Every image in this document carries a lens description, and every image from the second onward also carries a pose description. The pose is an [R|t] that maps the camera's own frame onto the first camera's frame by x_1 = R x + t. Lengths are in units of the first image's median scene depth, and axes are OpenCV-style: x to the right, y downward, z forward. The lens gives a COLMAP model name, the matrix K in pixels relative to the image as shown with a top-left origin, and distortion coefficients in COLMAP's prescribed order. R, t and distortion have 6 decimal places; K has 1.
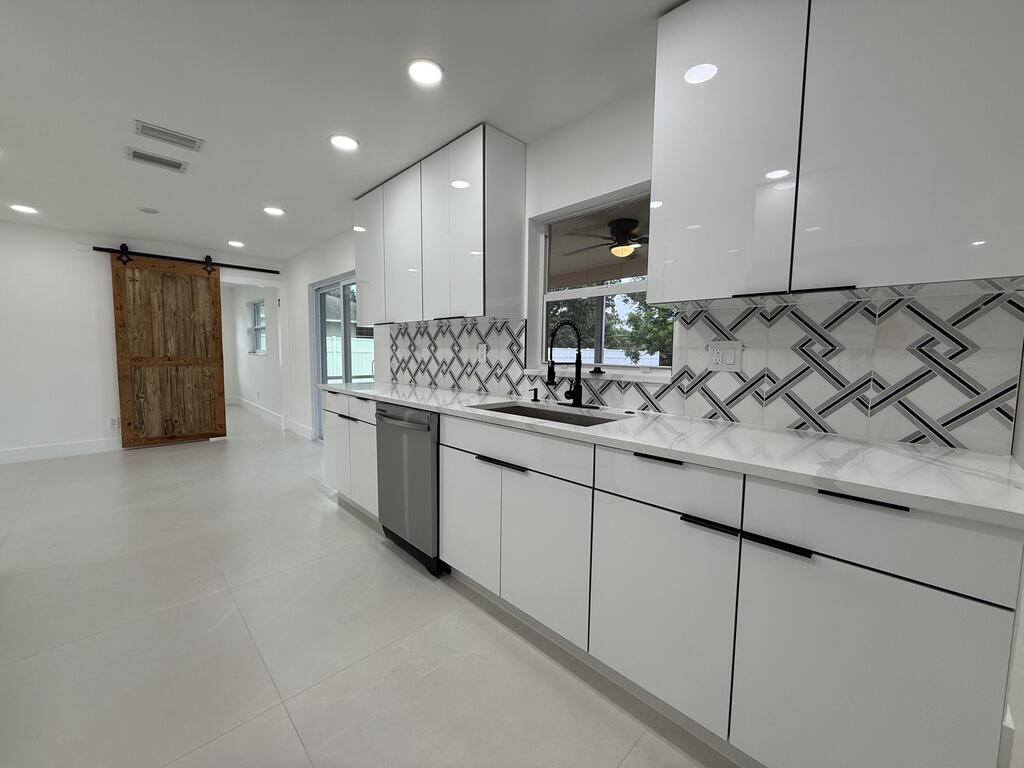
lens RADIAL K [[410.5, 0, 519.3], [0, 410.5, 378.1], [0, 0, 1]] dist [0.003396, -0.000439]
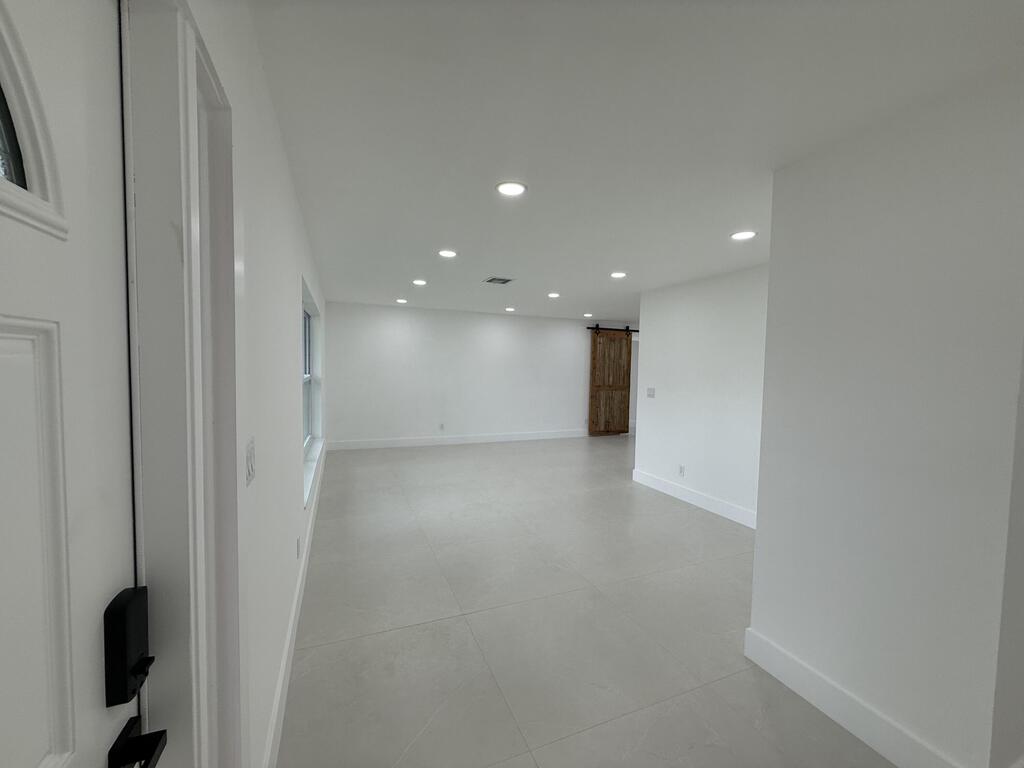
lens RADIAL K [[410.5, 0, 509.1], [0, 410.5, 380.9], [0, 0, 1]] dist [0.003396, -0.000439]
pose [[0.931560, 0.004823, -0.363555, -0.617017], [-0.021504, 0.998892, -0.041849, 0.013322], [0.362951, 0.046803, 0.930632, -0.788428]]
